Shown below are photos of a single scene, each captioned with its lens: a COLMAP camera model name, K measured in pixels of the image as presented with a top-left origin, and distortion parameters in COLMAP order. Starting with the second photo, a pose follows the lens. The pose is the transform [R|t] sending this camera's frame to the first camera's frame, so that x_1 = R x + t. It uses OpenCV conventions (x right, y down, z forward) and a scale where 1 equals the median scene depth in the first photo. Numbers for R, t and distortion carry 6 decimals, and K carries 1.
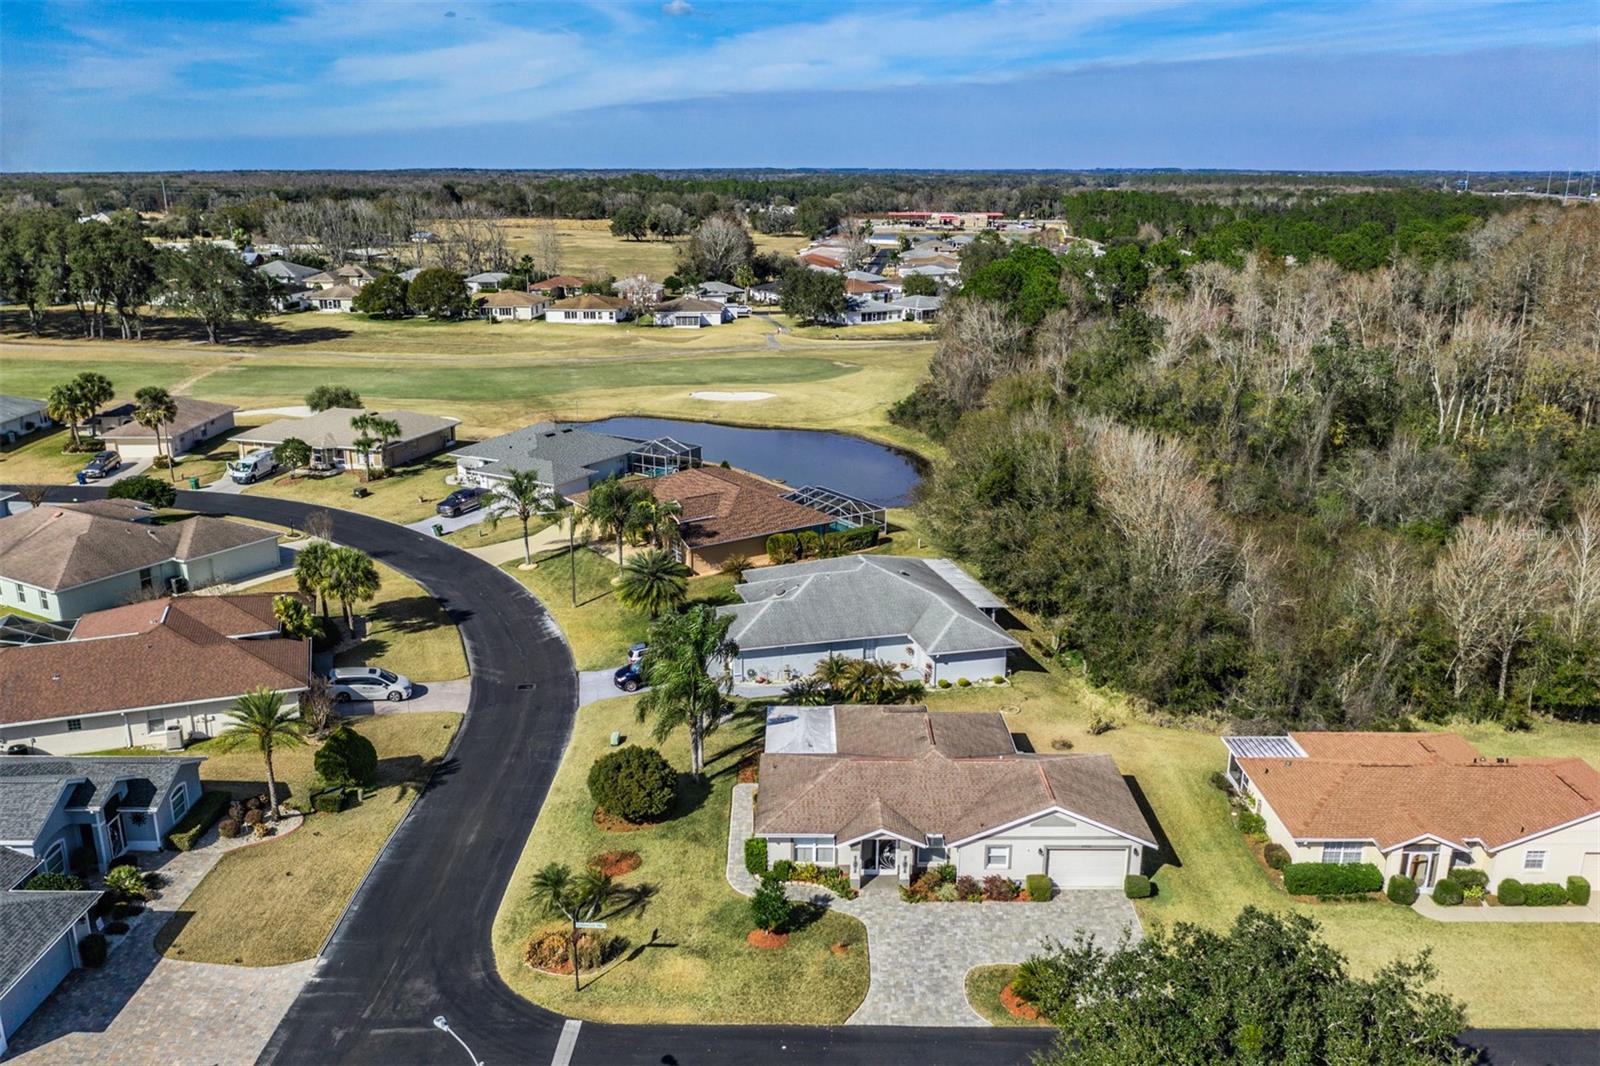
lens RADIAL K [[1264.1, 0, 800.0], [0, 1264.1, 533.0], [0, 0, 1]] dist [-0.018208, 0.005768]
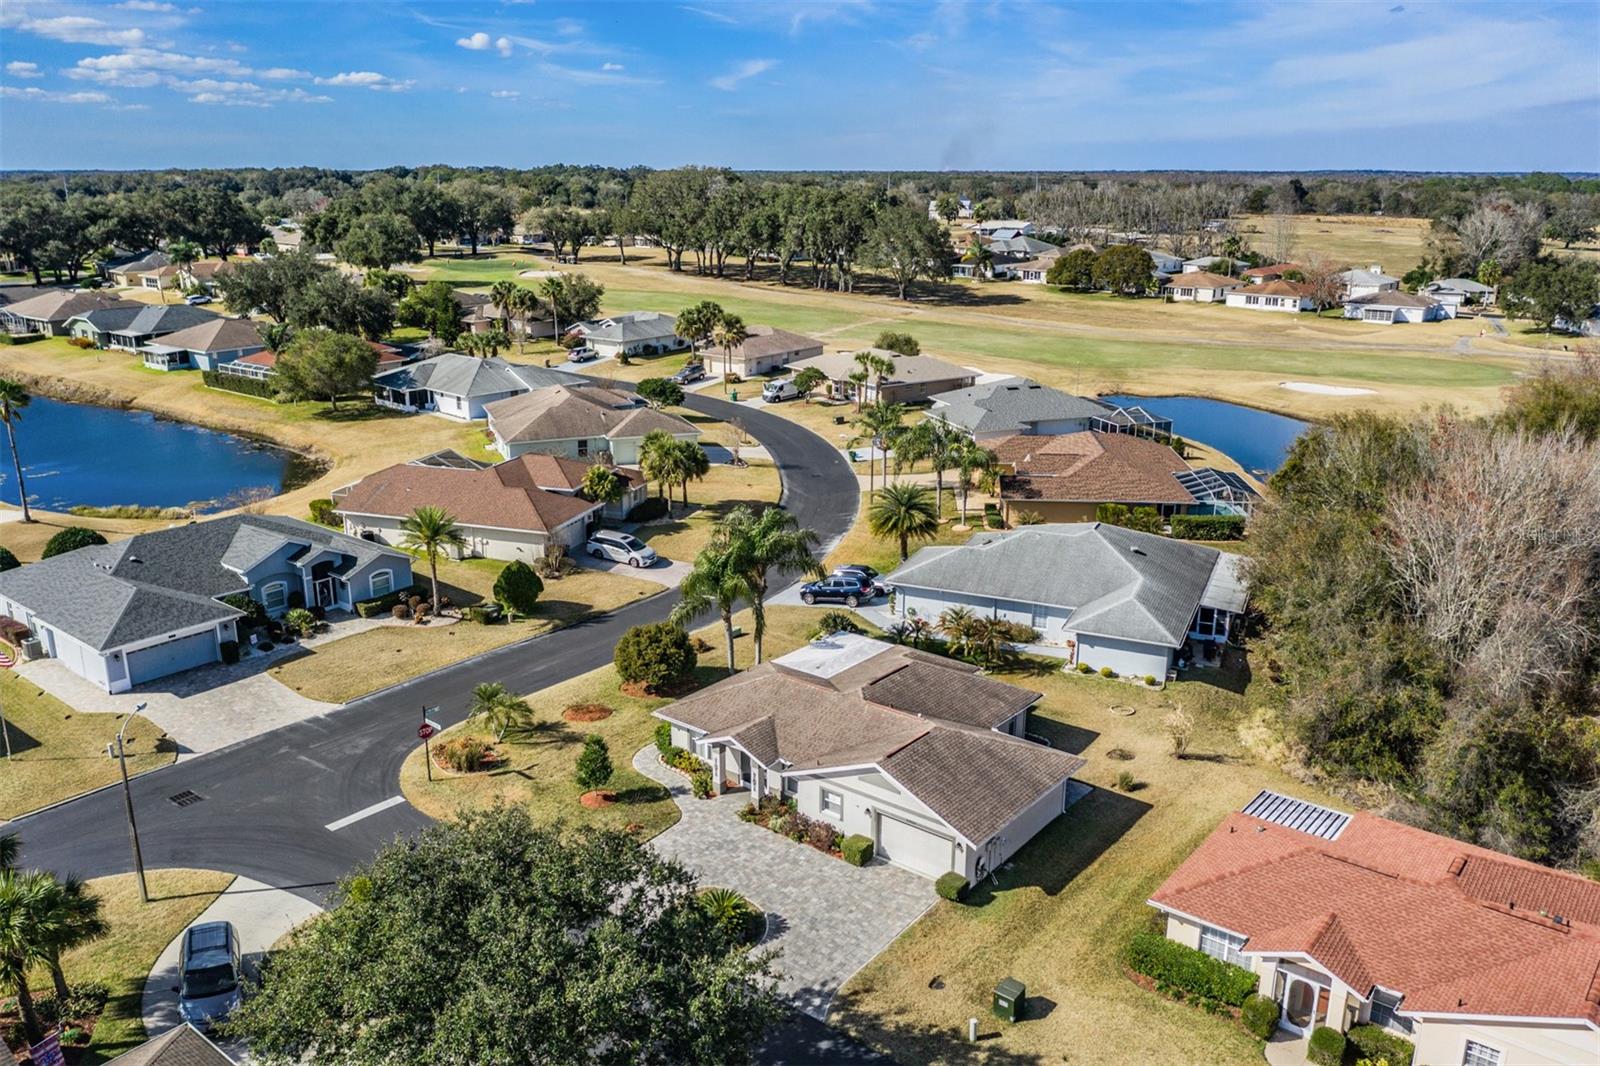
lens RADIAL K [[1264.1, 0, 800.0], [0, 1264.1, 533.0], [0, 0, 1]] dist [-0.018208, 0.005768]
pose [[0.778595, 0.174278, -0.602841, 0.352784], [-0.175605, 0.982791, 0.057319, 0.008514], [0.602456, 0.061233, 0.795800, 0.132962]]
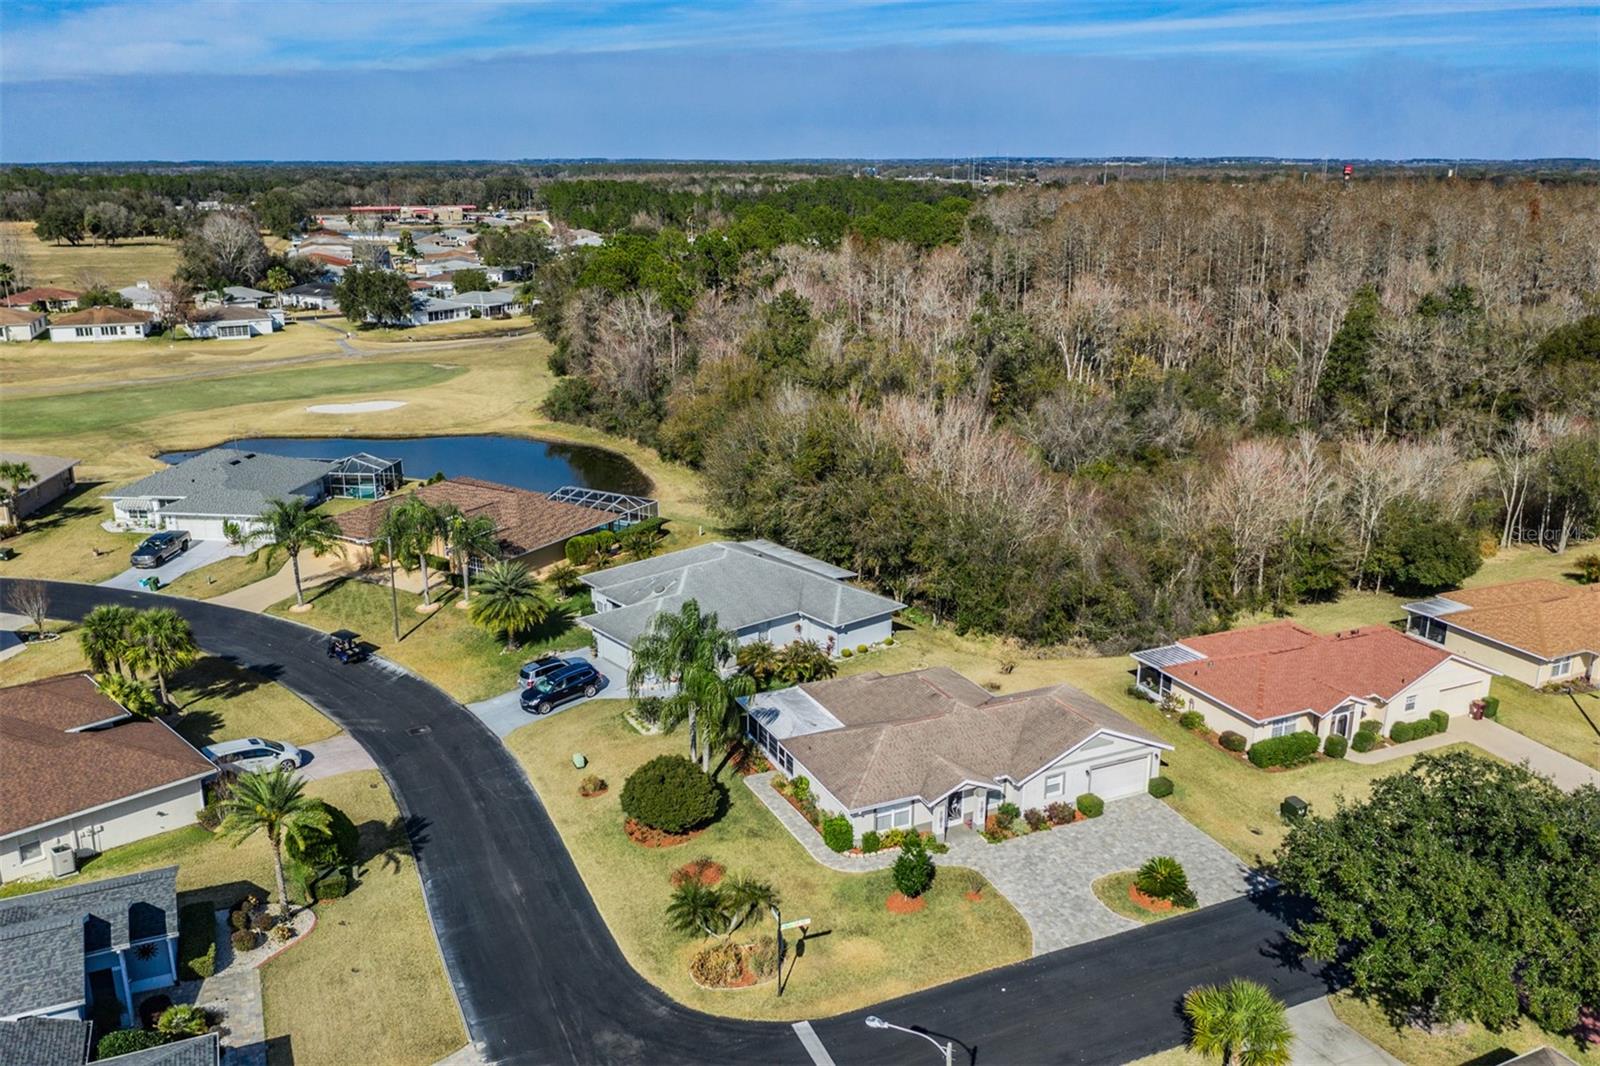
lens RADIAL K [[1294.4, 0, 800.0], [0, 1294.4, 533.0], [0, 0, 1]] dist [-0.018568, 0.006756]
pose [[0.907954, -0.118509, 0.401964, -0.249174], [0.118399, 0.992646, 0.025218, -0.006665], [-0.401997, 0.024695, 0.915308, 0.035480]]
